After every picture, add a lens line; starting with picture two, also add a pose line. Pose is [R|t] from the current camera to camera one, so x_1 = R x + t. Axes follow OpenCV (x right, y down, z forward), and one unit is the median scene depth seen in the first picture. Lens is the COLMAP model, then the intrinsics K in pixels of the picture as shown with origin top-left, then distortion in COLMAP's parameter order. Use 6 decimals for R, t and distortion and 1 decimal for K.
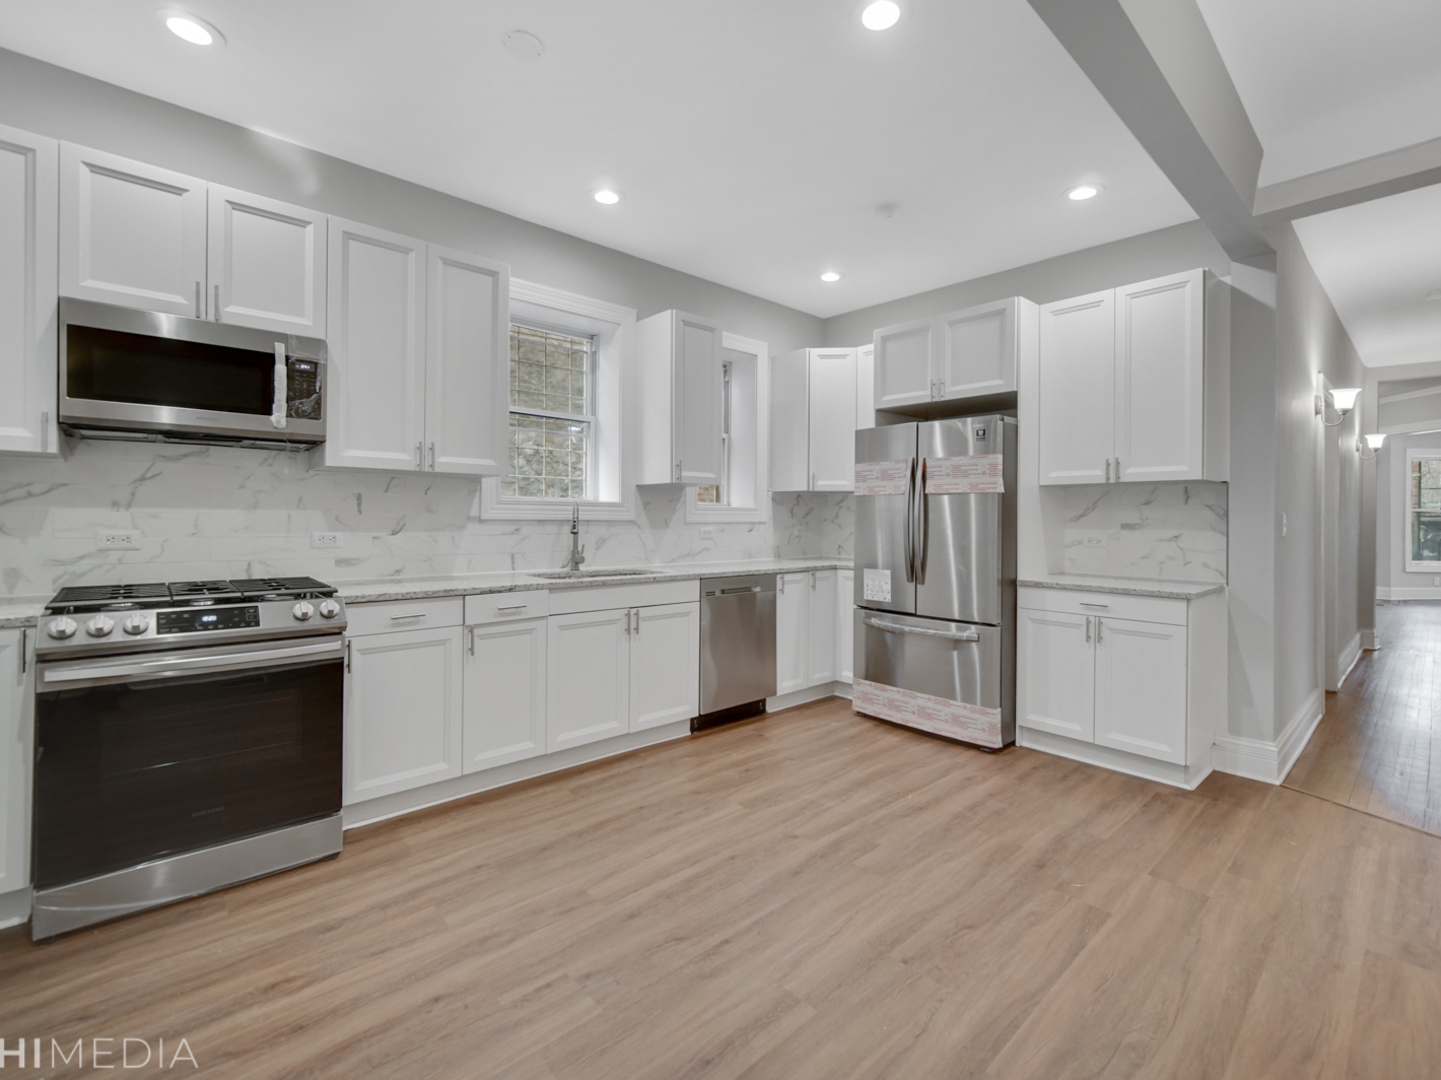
lens RADIAL K [[655.2, 0, 714.7], [0, 655.2, 513.8], [0, 0, 1]] dist [0.002520, -0.001824]
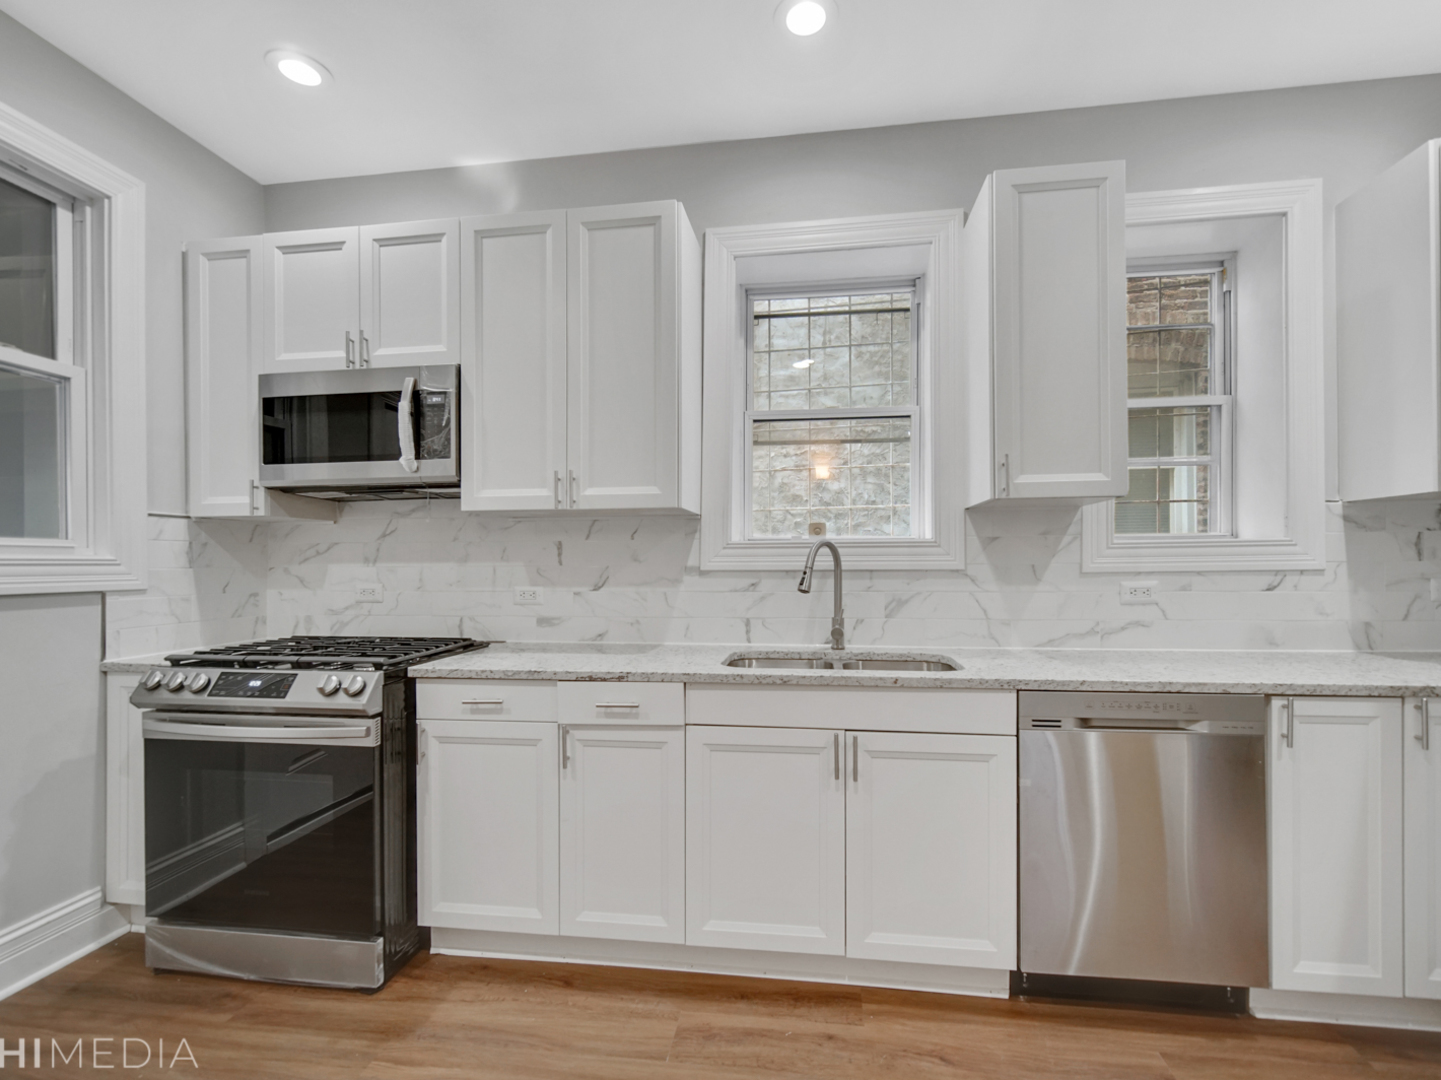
lens RADIAL K [[670.5, 0, 732.2], [0, 670.5, 558.2], [0, 0, 1]] dist [0.001050, -0.000861]
pose [[0.649737, -0.017158, -0.759965, 0.302933], [0.018045, 0.999812, -0.007145, 0.001225], [0.759945, -0.009071, 0.649924, 0.702716]]
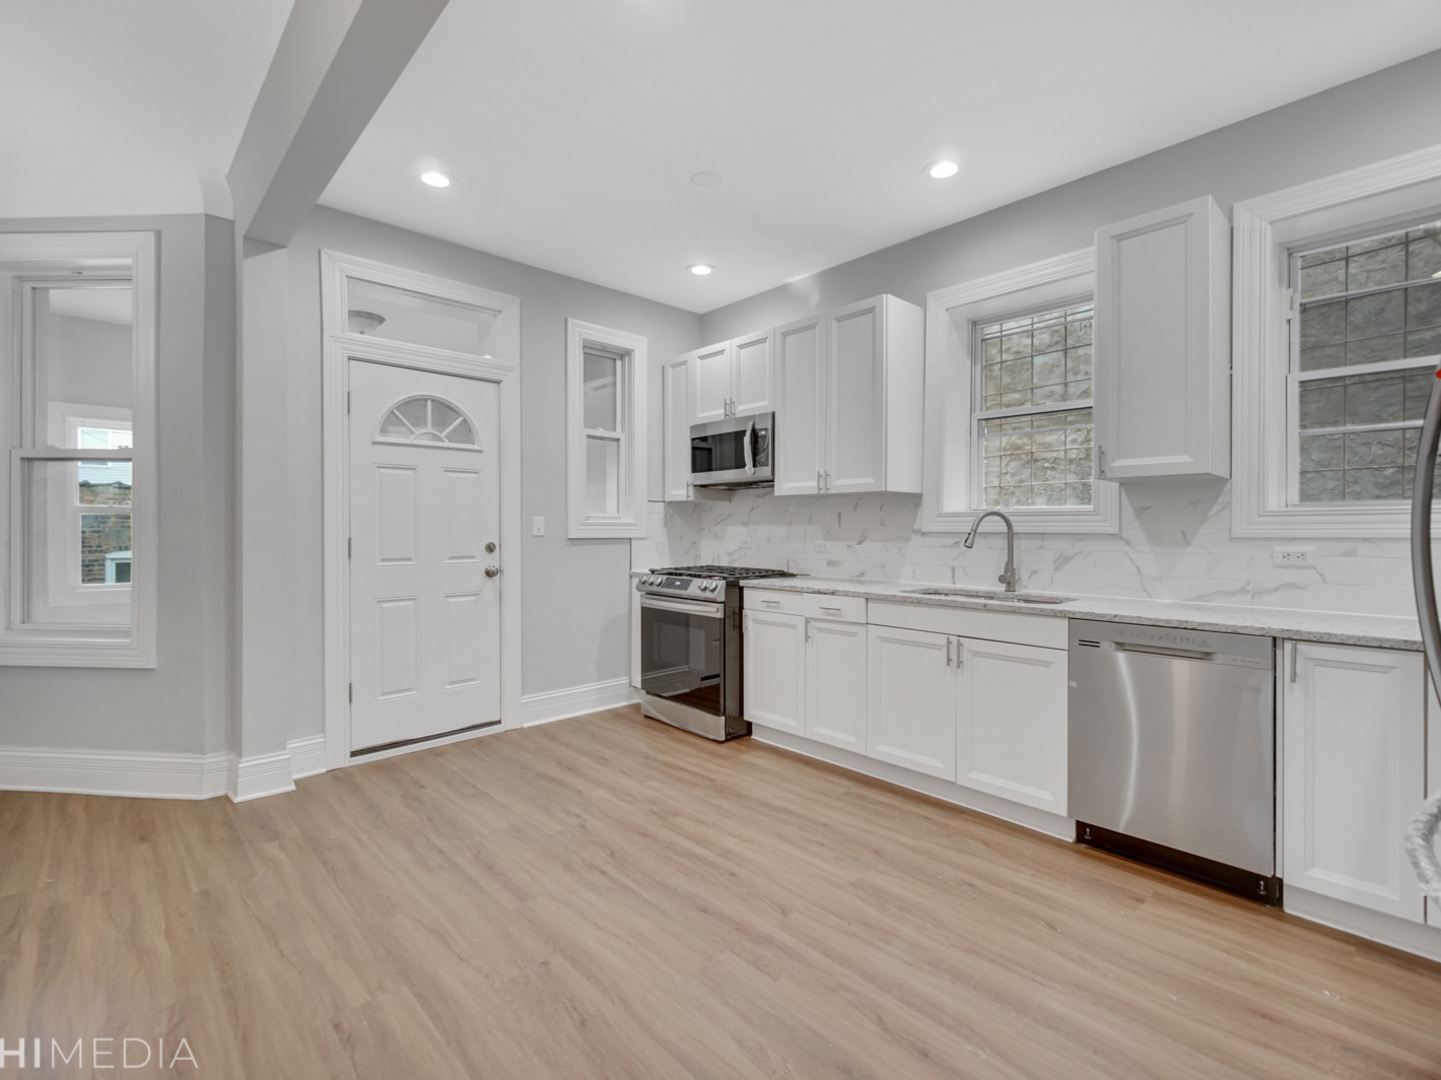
lens RADIAL K [[655.2, 0, 719.9], [0, 655.2, 524.0], [0, 0, 1]] dist [0.002520, -0.001824]
pose [[0.025307, -0.014273, -0.999578, 0.892998], [0.005854, 0.999883, -0.014130, 0.011436], [0.999663, -0.005494, 0.025388, 0.841991]]
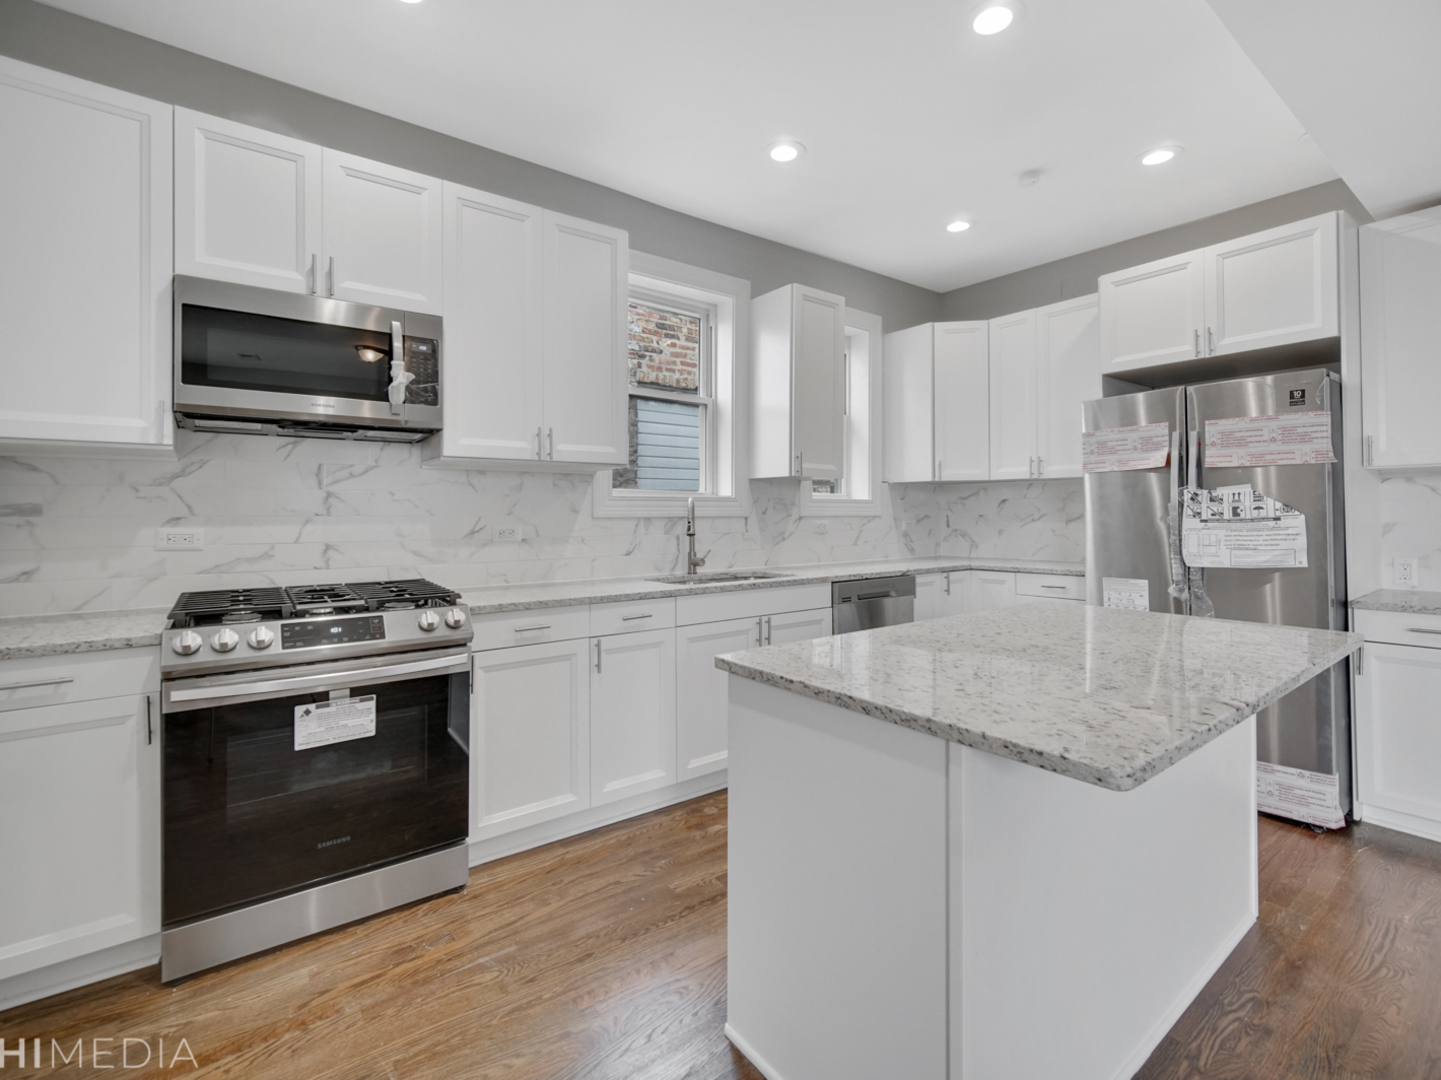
lens RADIAL K [[670.5, 0, 710.1], [0, 670.5, 504.3], [0, 0, 1]] dist [0.001050, -0.000861]
pose [[0.995935, -0.010343, -0.089479, -0.147566], [0.009257, 0.999878, -0.012544, 0.006361], [0.089598, 0.011665, 0.995910, 0.118438]]
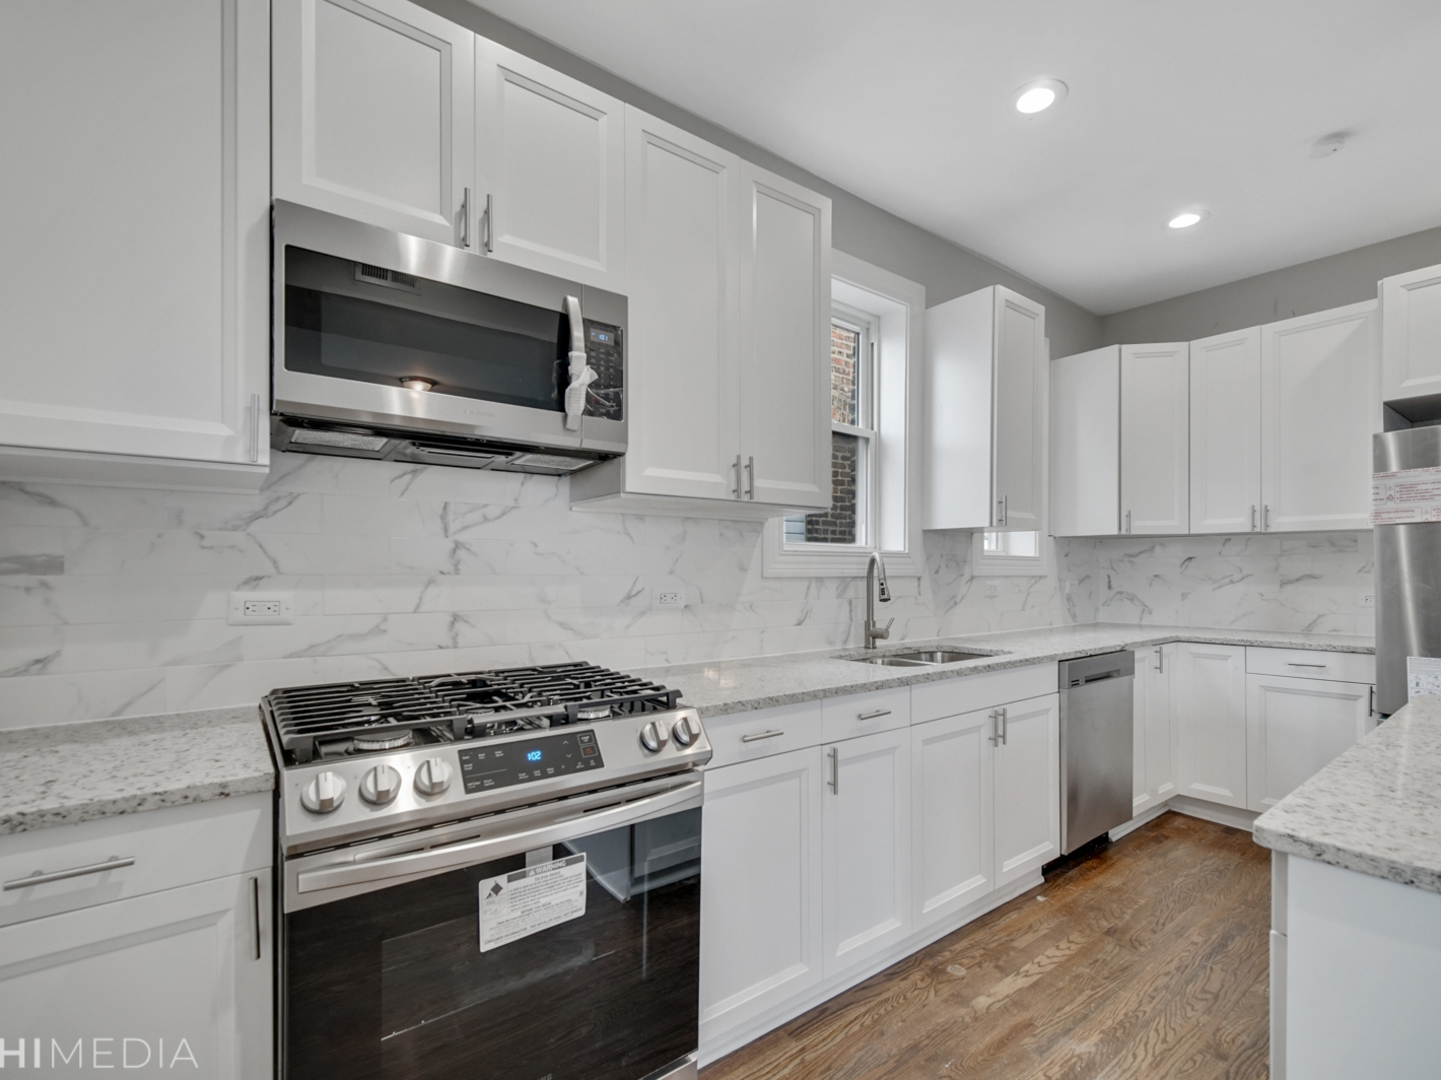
lens RADIAL K [[670.5, 0, 712.9], [0, 670.5, 567.2], [0, 0, 1]] dist [0.001050, -0.000861]
pose [[0.996809, -0.004113, -0.079723, -0.458018], [0.003944, 0.999990, -0.002274, 0.000675], [0.079732, 0.001952, 0.996814, 0.355571]]
